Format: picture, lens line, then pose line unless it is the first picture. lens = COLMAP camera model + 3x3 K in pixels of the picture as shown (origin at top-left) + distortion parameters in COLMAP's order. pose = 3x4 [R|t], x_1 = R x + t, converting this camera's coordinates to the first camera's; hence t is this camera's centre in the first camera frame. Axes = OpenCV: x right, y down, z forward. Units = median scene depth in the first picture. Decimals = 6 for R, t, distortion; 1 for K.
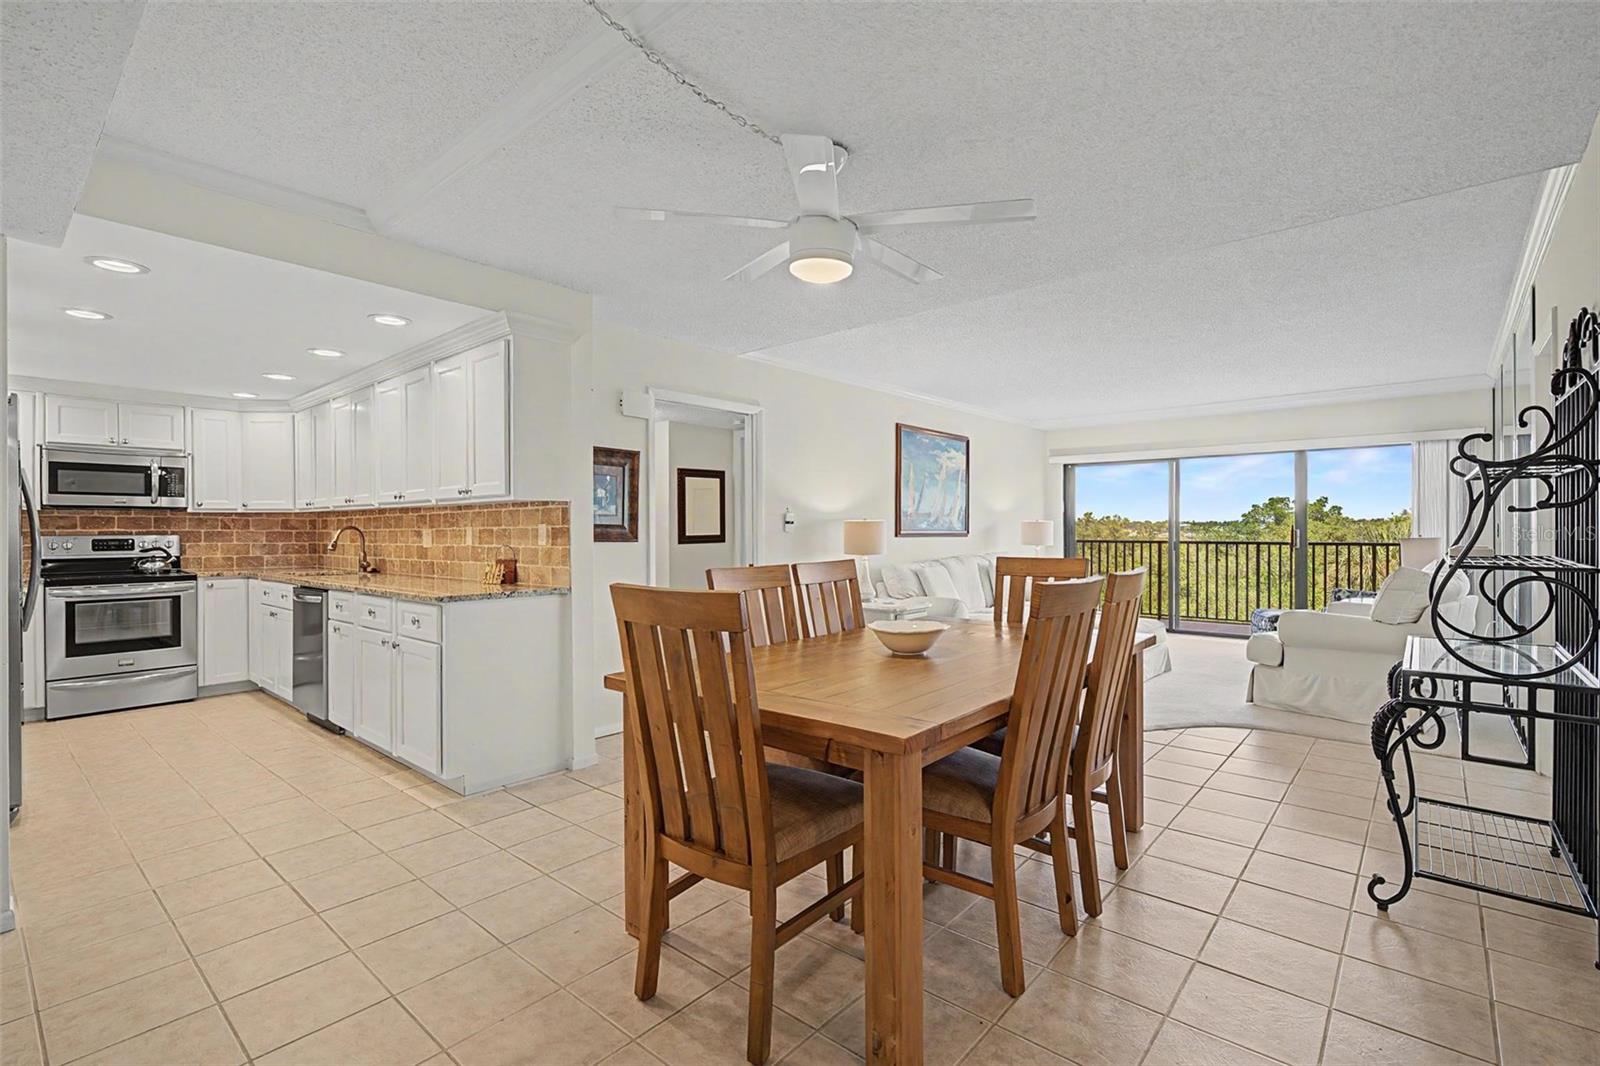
lens RADIAL K [[740.0, 0, 800.0], [0, 740.0, 533.0], [0, 0, 1]] dist [-0.000889, -0.000611]
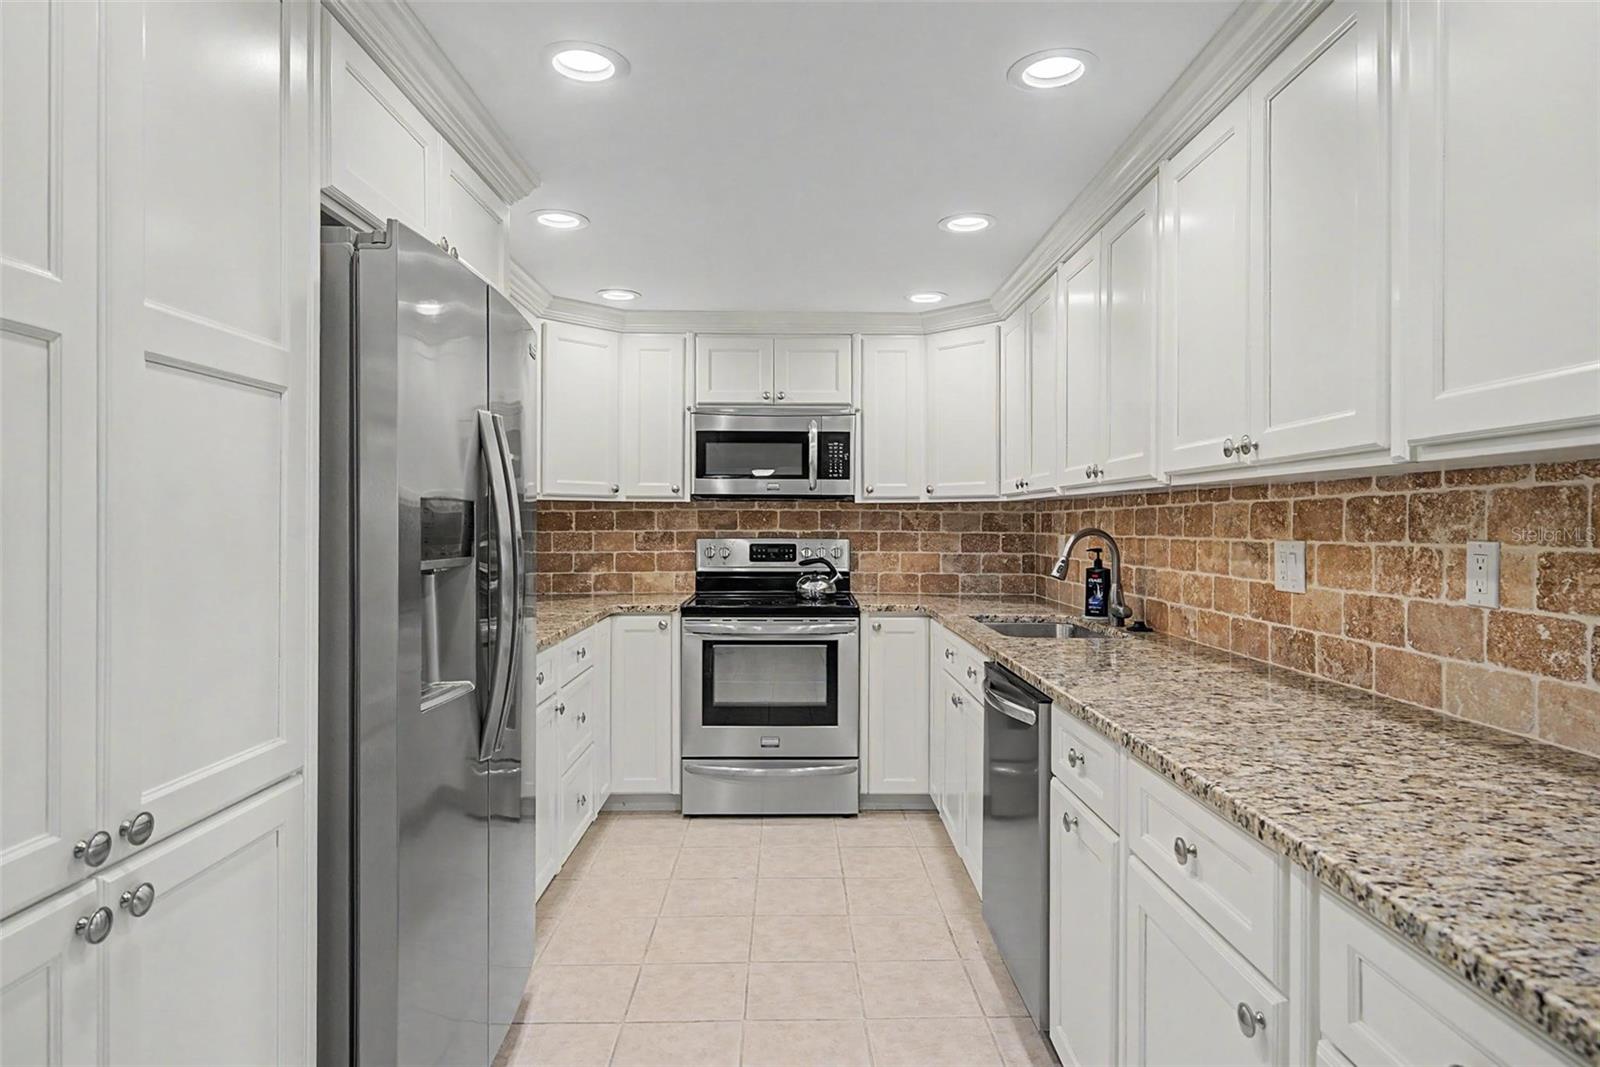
lens RADIAL K [[902.7, 0, 800.0], [0, 902.7, 533.5], [0, 0, 1]] dist [-0.001160, 0.000008]
pose [[0.666951, 0.013421, -0.744981, -0.296909], [-0.006477, 0.999904, 0.012215, -0.011738], [0.745074, -0.003322, 0.666974, 0.465439]]
